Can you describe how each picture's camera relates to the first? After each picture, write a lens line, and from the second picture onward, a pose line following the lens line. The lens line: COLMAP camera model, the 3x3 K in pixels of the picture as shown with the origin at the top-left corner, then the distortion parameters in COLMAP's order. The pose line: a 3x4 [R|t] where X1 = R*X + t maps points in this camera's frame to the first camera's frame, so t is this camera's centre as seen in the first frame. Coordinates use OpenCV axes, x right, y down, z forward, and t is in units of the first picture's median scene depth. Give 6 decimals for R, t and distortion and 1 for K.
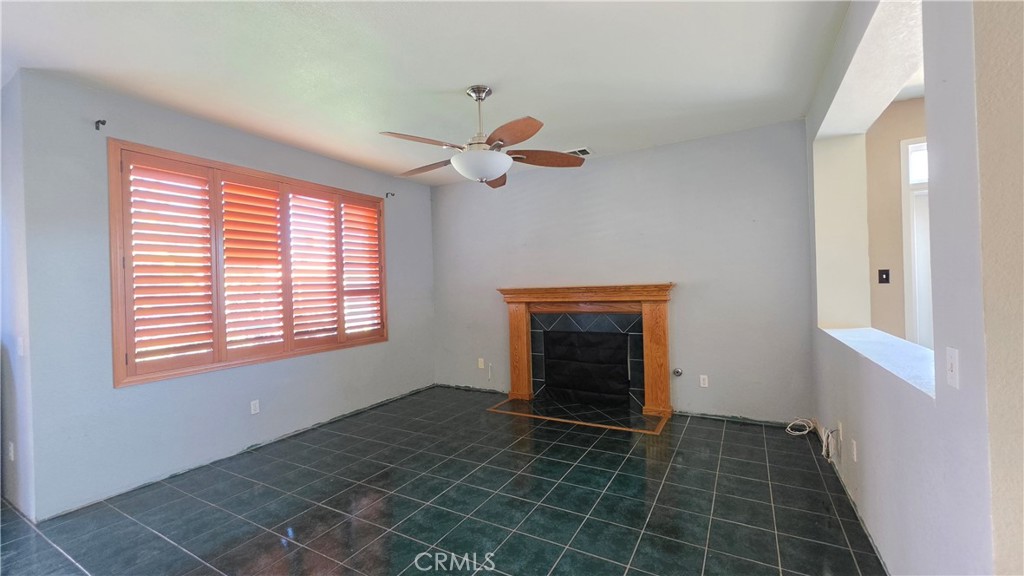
lens RADIAL K [[413.4, 0, 513.0], [0, 413.4, 286.9], [0, 0, 1]] dist [-0.004389, 0.001174]
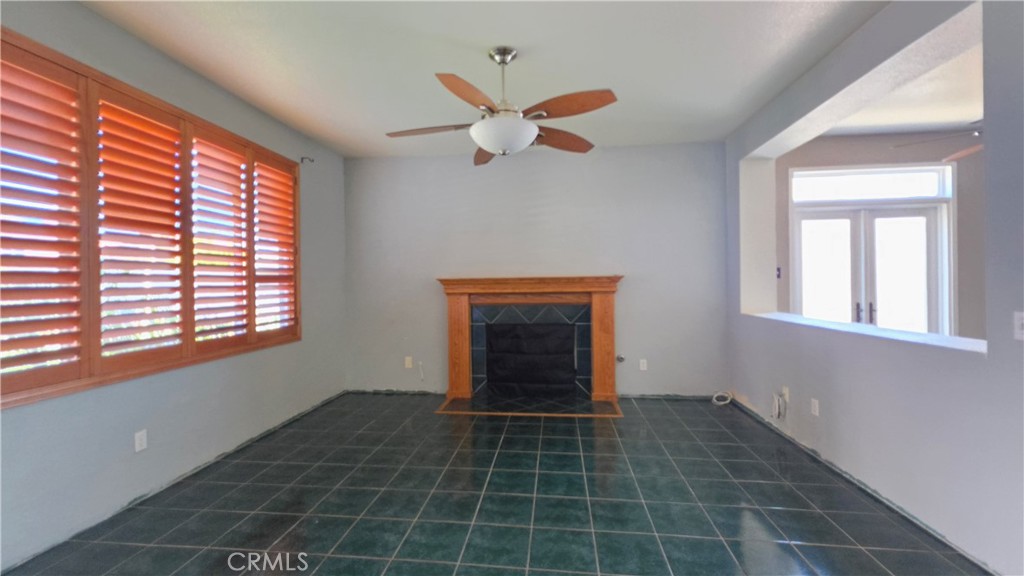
lens RADIAL K [[413.4, 0, 511.0], [0, 413.4, 283.7], [0, 0, 1]] dist [-0.004389, 0.001174]
pose [[0.918980, 0.018151, 0.393886, -0.288784], [-0.015354, 0.999830, -0.010252, 0.026018], [-0.394005, 0.003374, 0.919102, 0.116852]]
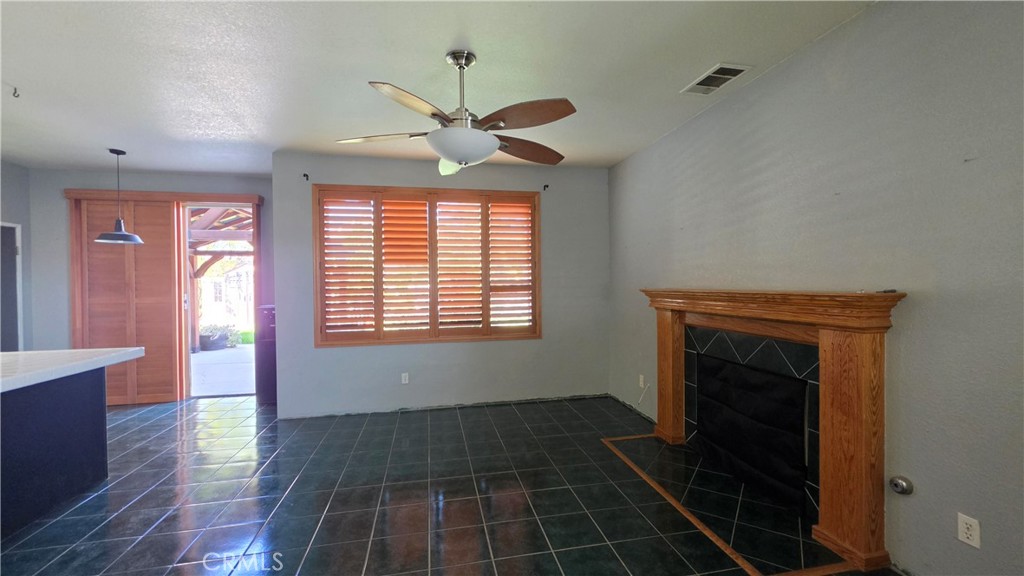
lens RADIAL K [[413.4, 0, 510.8], [0, 413.4, 287.6], [0, 0, 1]] dist [-0.004389, 0.001174]
pose [[0.656105, 0.032909, -0.753952, 0.445514], [-0.010755, 0.999355, 0.034261, -0.025991], [0.754593, -0.014370, 0.656036, 0.363833]]
